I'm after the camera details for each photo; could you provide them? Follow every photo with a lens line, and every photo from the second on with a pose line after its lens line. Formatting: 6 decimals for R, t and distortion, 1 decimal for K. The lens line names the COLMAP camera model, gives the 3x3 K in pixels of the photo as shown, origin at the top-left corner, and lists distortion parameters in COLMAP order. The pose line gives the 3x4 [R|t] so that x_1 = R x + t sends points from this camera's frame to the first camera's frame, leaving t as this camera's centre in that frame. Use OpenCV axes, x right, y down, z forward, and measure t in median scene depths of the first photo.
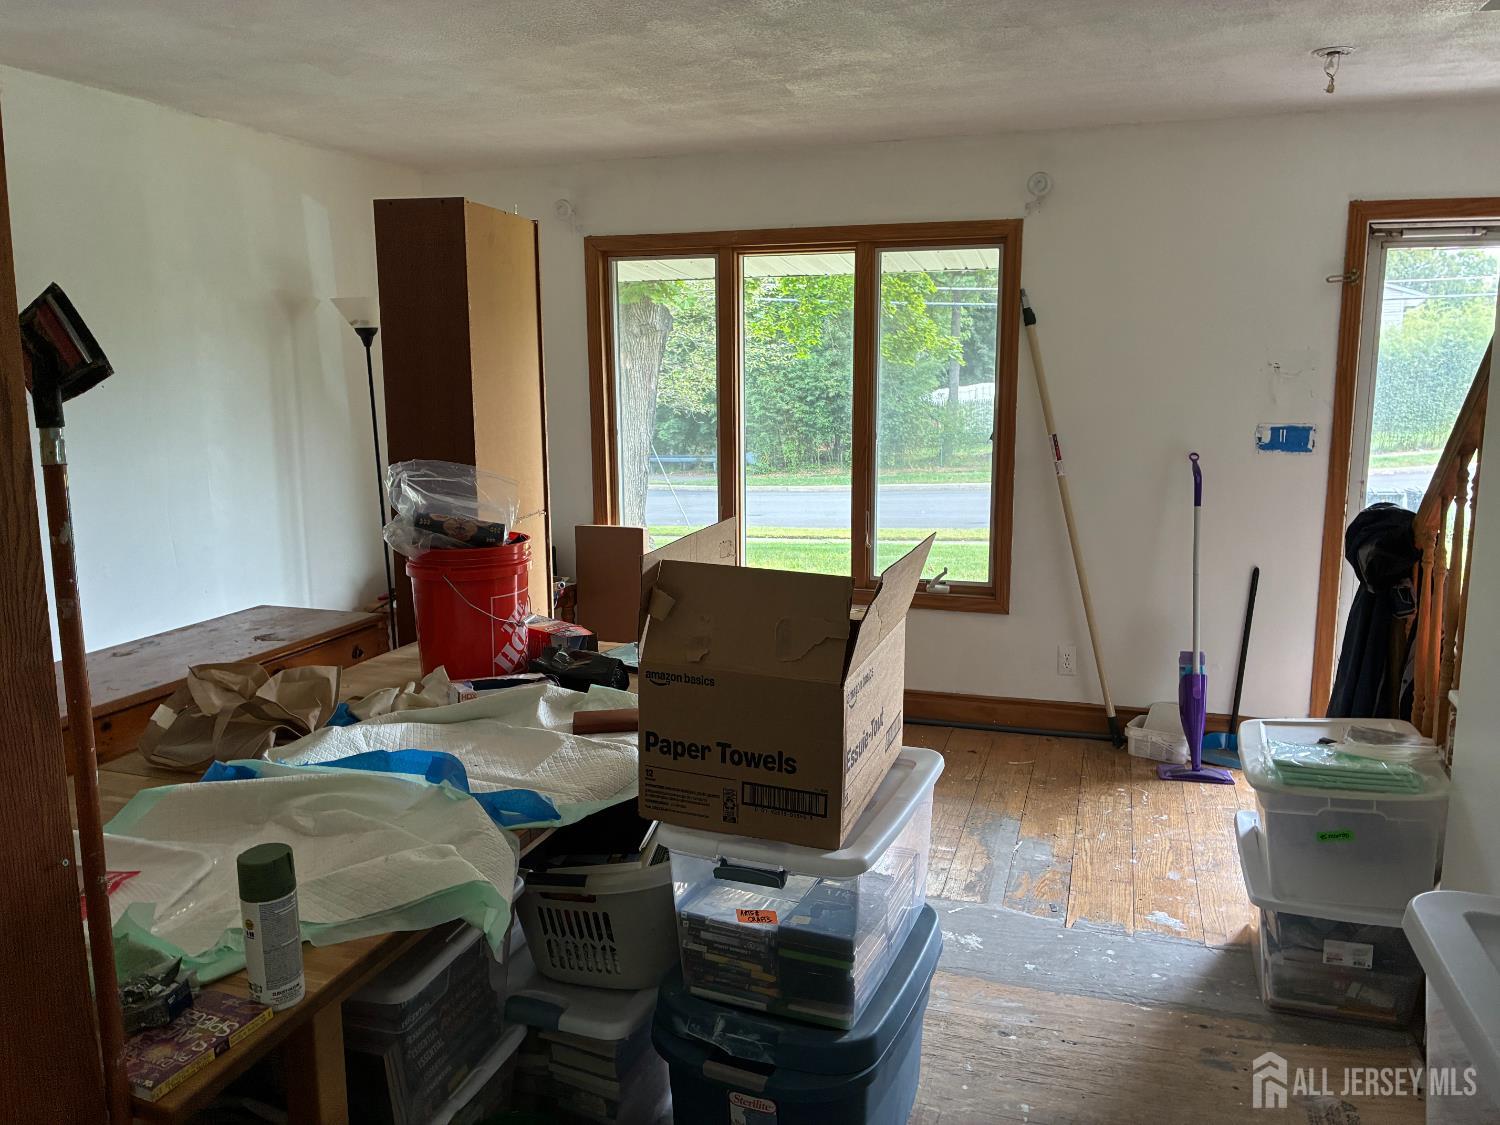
lens RADIAL K [[1136.0, 0, 746.0], [0, 1136.0, 560.1], [0, 0, 1]] dist [0.027244, -0.039528]
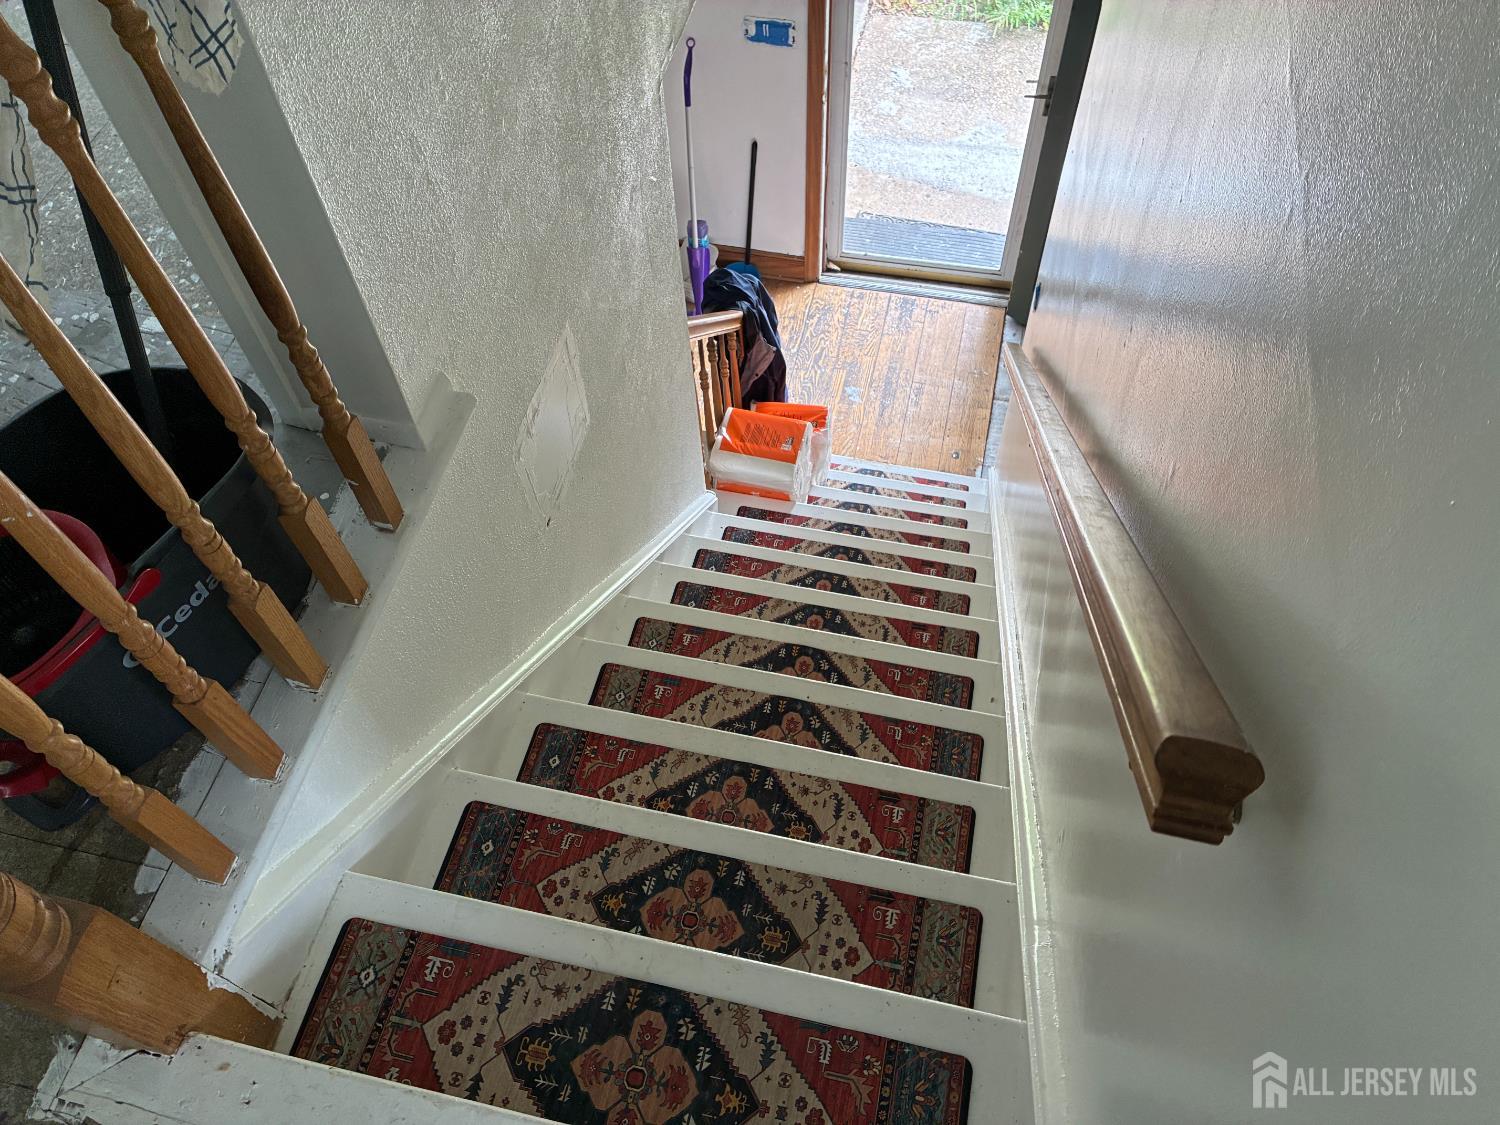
lens RADIAL K [[1136.0, 0, 750.8], [0, 1136.0, 560.9], [0, 0, 1]] dist [0.027244, -0.039528]
pose [[0.994272, -0.100255, 0.037034, 0.520353], [0.040672, 0.675365, 0.736361, -0.758860], [-0.098835, -0.730637, 0.675575, -0.053354]]
